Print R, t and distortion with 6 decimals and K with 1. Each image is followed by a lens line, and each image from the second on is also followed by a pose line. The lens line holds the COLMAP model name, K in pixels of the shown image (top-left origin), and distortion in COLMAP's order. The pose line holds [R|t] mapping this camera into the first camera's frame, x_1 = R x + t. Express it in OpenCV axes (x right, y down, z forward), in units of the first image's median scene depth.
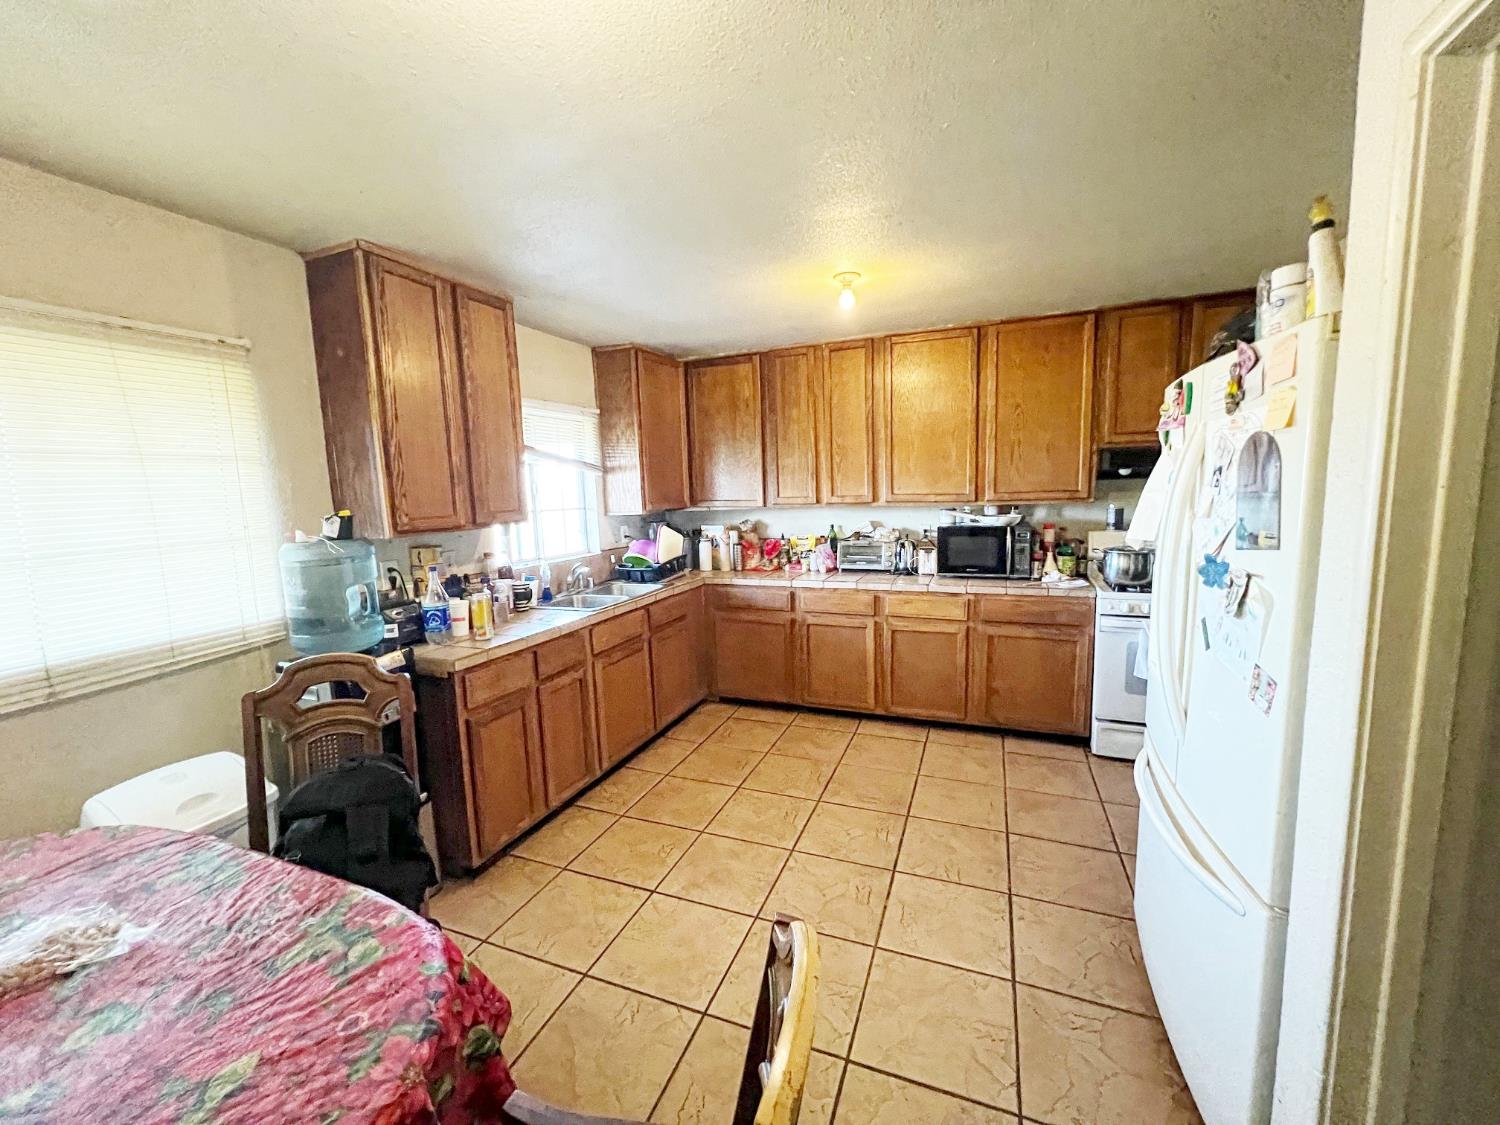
lens RADIAL K [[598.8, 0, 756.1], [0, 598.8, 562.5], [0, 0, 1]] dist [-0.000952, 0.000165]
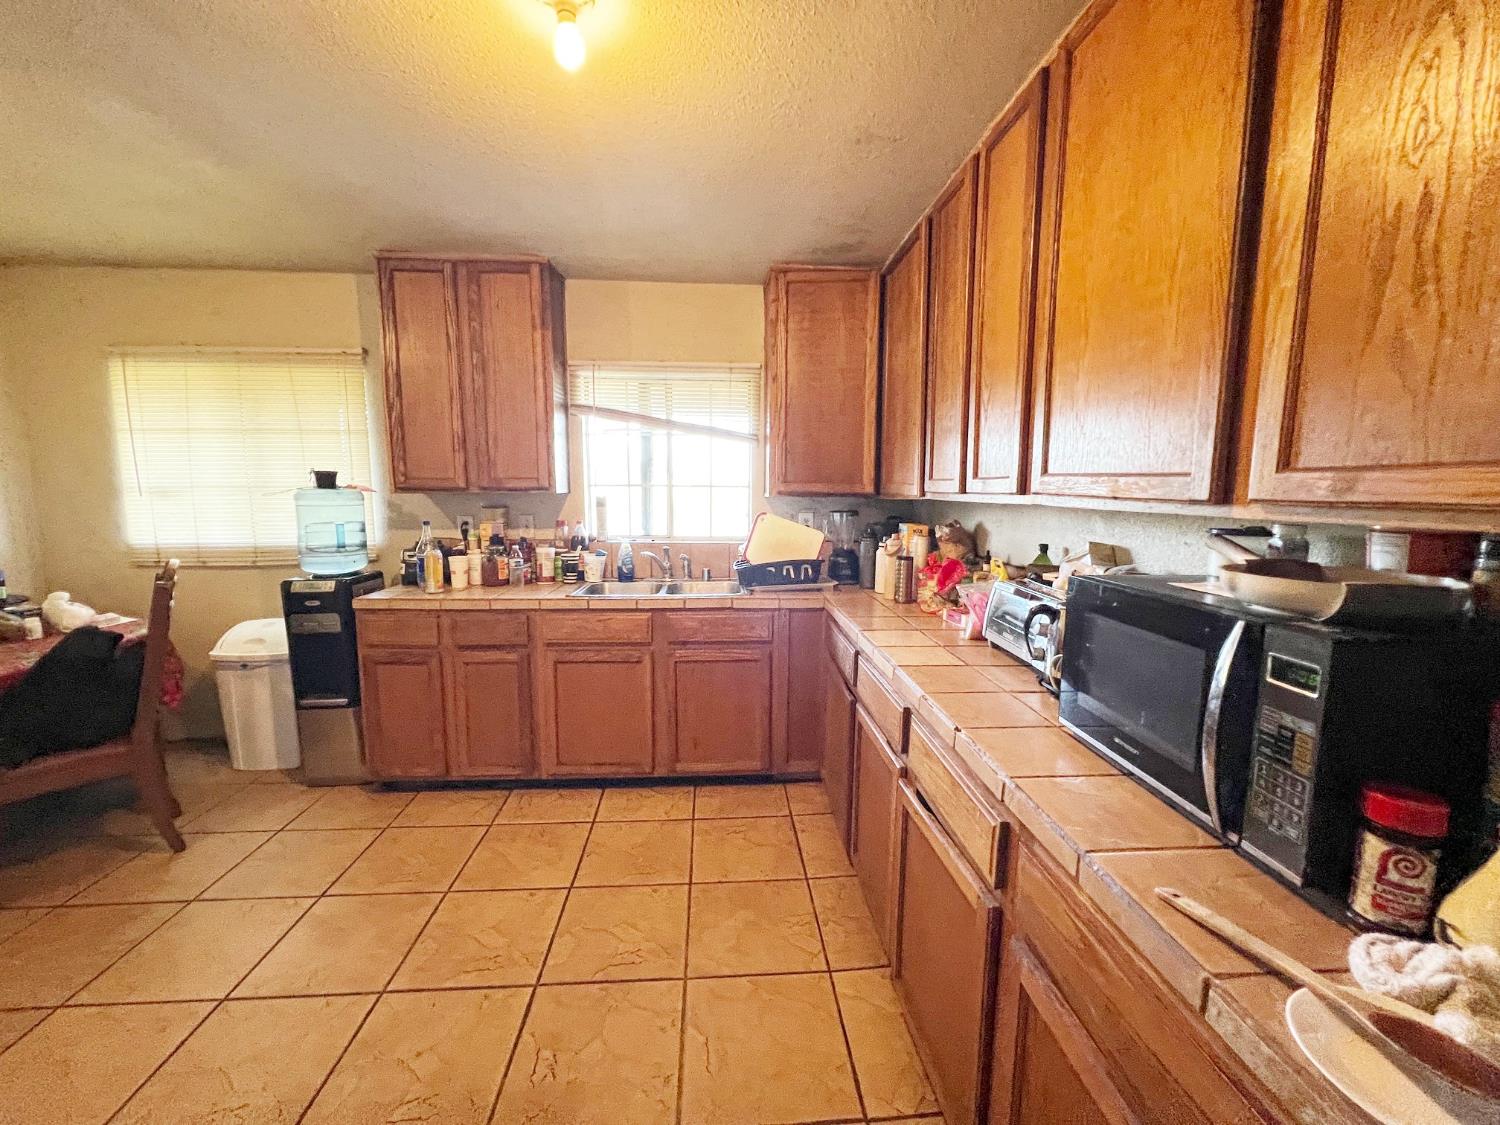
lens RADIAL K [[598.8, 0, 752.9], [0, 598.8, 559.5], [0, 0, 1]] dist [-0.000952, 0.000165]
pose [[0.432344, 0.142725, -0.890342, 0.611732], [-0.134865, 0.986522, 0.092654, -0.088659], [0.891566, 0.080018, 0.445766, 0.834150]]
